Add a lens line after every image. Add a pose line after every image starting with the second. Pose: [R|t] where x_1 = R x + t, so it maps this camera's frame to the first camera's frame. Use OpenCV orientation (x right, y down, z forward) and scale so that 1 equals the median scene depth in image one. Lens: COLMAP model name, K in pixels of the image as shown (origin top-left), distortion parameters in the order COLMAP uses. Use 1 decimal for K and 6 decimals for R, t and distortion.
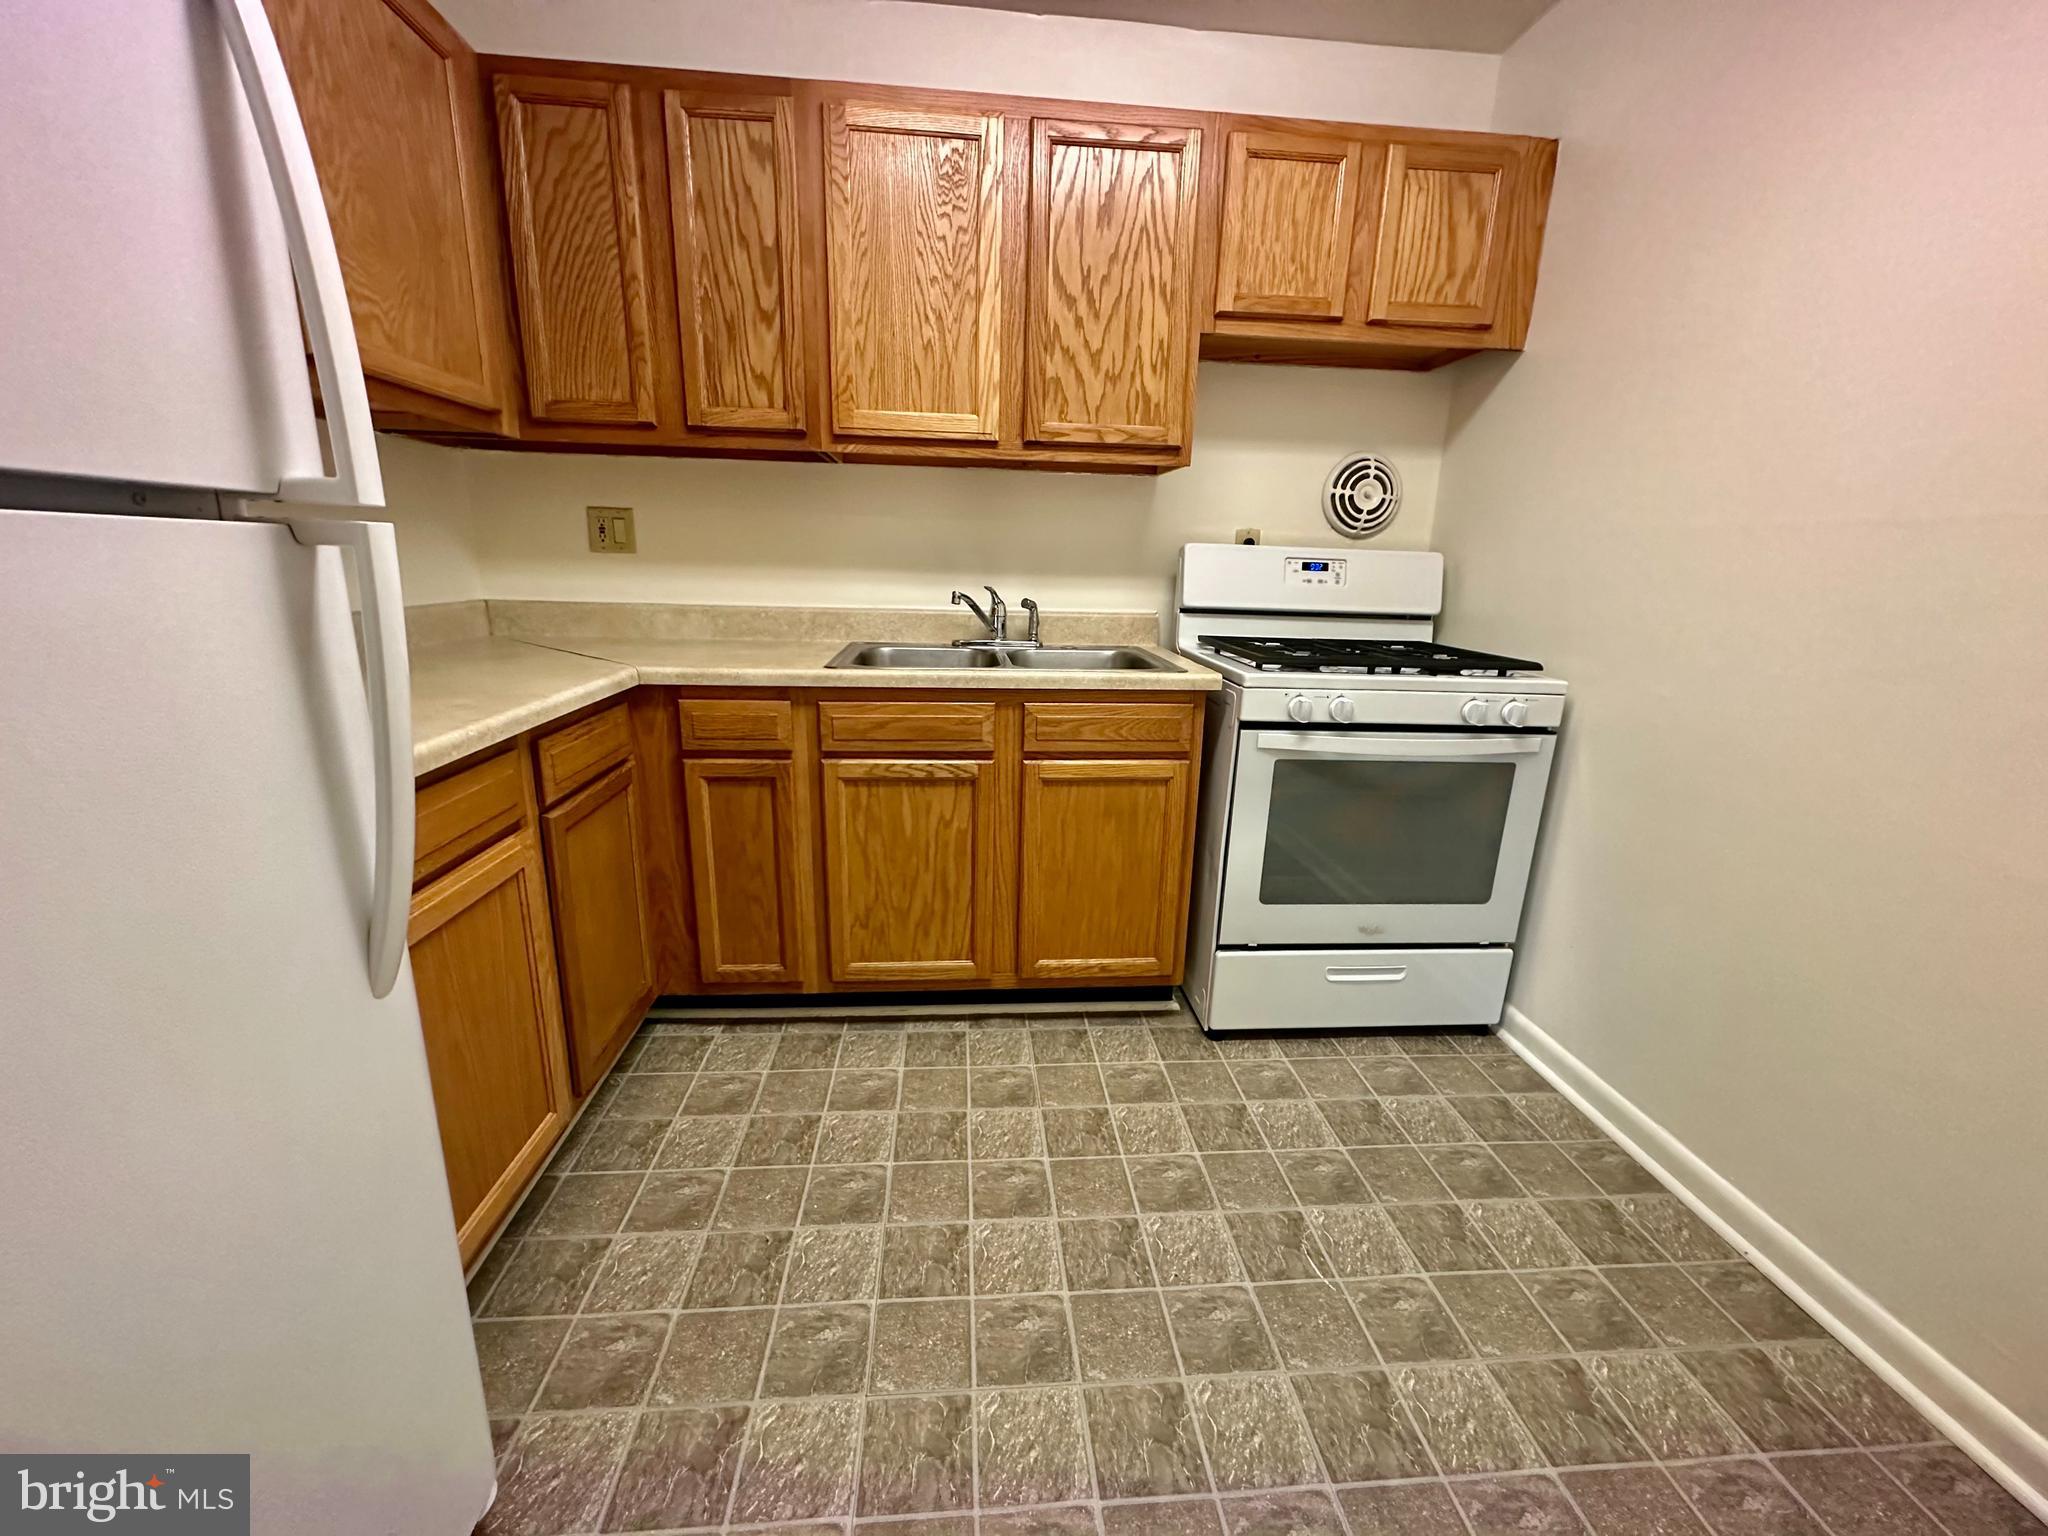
lens RADIAL K [[816.3, 0, 1024.0], [0, 816.3, 768.0], [0, 0, 1]] dist [-0.000717, -0.000375]
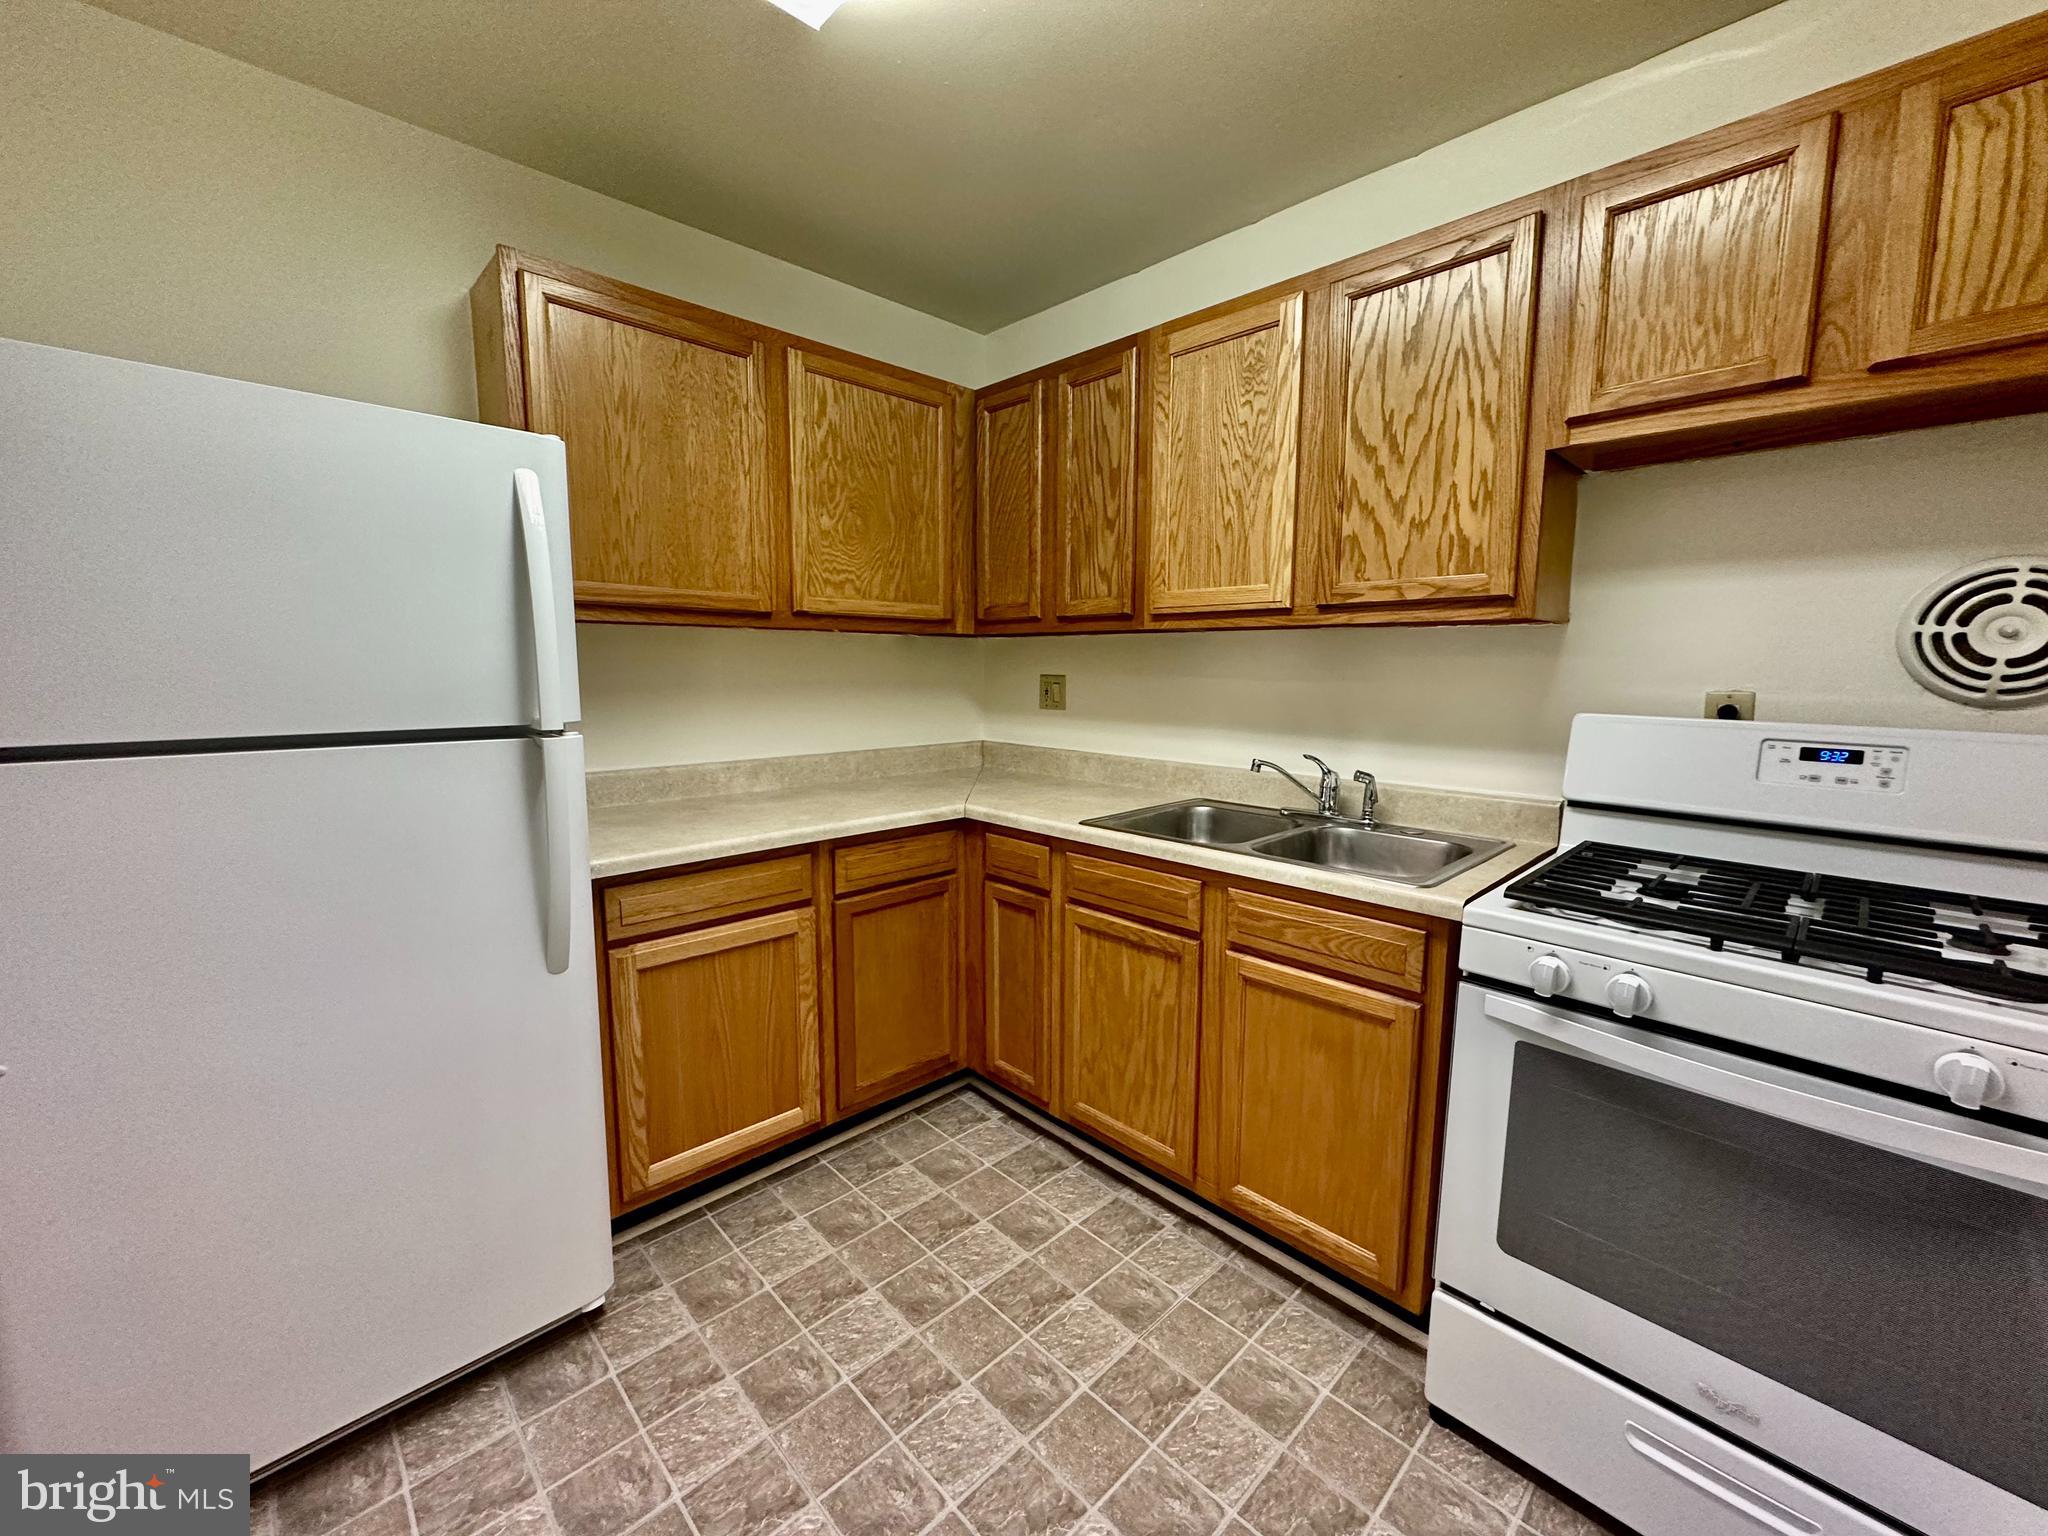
lens RADIAL K [[816.3, 0, 1024.0], [0, 816.3, 768.0], [0, 0, 1]] dist [-0.000717, -0.000375]
pose [[0.632572, 0.076510, -0.770713, 0.536203], [-0.183356, 0.981614, -0.053045, -0.117335], [0.752484, 0.174870, 0.634971, 0.211042]]
